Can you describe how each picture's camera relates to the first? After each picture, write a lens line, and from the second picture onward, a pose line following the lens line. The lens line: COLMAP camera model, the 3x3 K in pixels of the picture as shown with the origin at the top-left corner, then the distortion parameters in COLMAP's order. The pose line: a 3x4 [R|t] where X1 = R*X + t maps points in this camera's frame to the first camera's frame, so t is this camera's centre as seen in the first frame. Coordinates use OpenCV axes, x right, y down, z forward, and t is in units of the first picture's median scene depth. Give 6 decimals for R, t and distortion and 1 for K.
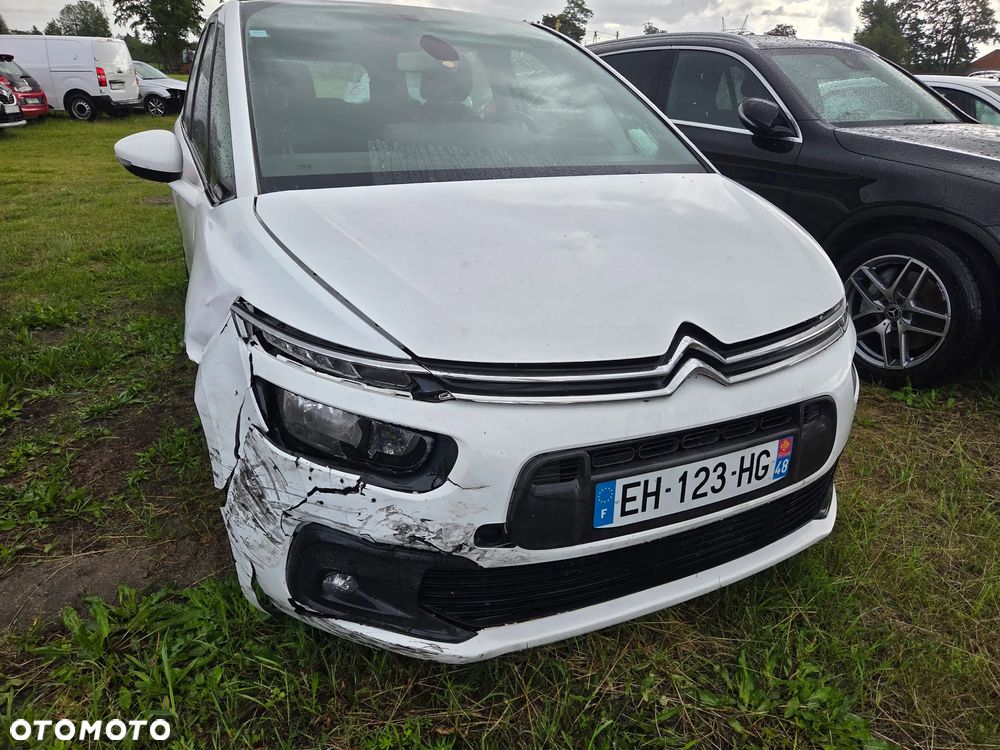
lens RADIAL K [[667.7, 0, 483.0], [0, 667.7, 373.7], [0, 0, 1]] dist [0.068672, -0.049331]
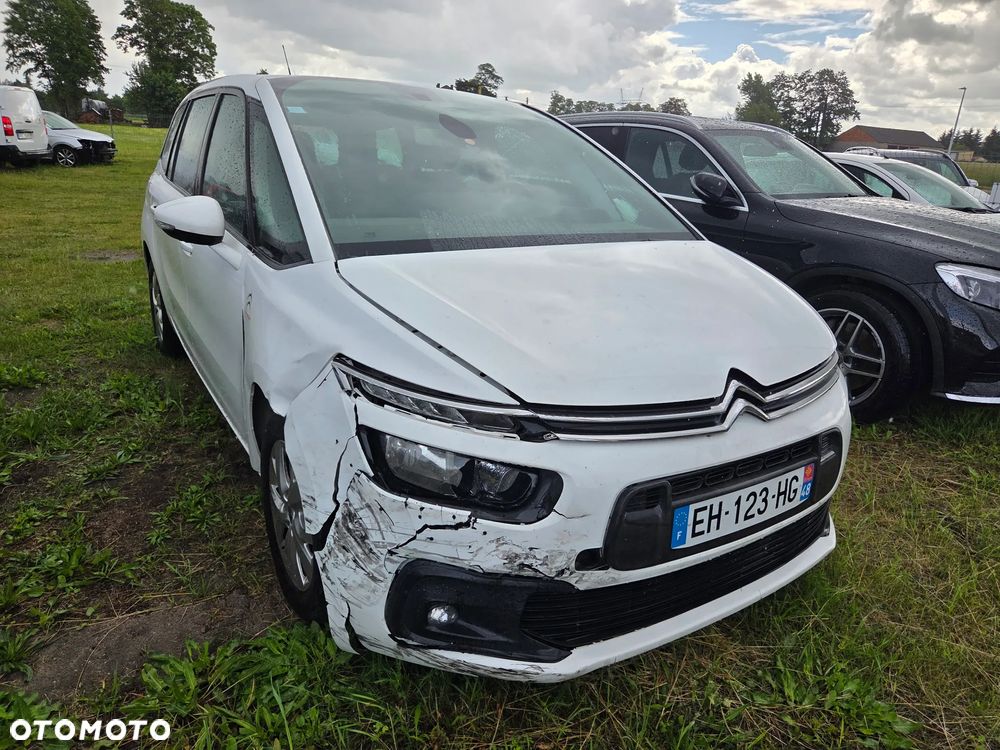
lens RADIAL K [[668.3, 0, 500.0], [0, 668.3, 375.0], [0, 0, 1]] dist [0.063784, -0.047985]
pose [[0.990057, -0.020594, 0.139151, -0.259963], [0.030842, 0.996935, -0.071897, 0.007398], [-0.137244, 0.075473, 0.987658, -0.108370]]
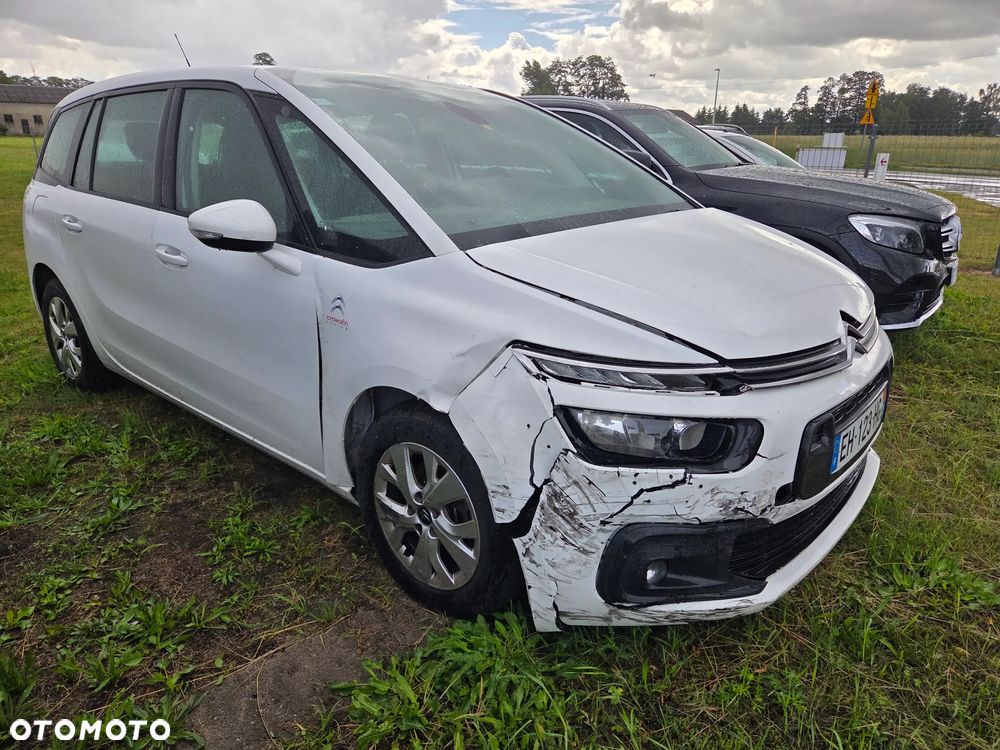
lens RADIAL K [[668.3, 0, 500.0], [0, 668.3, 375.0], [0, 0, 1]] dist [0.063784, -0.047985]
pose [[0.914493, -0.154120, 0.374099, -0.816845], [0.179221, 0.983254, -0.033031, -0.026475], [-0.362743, 0.097253, 0.926800, 0.006809]]
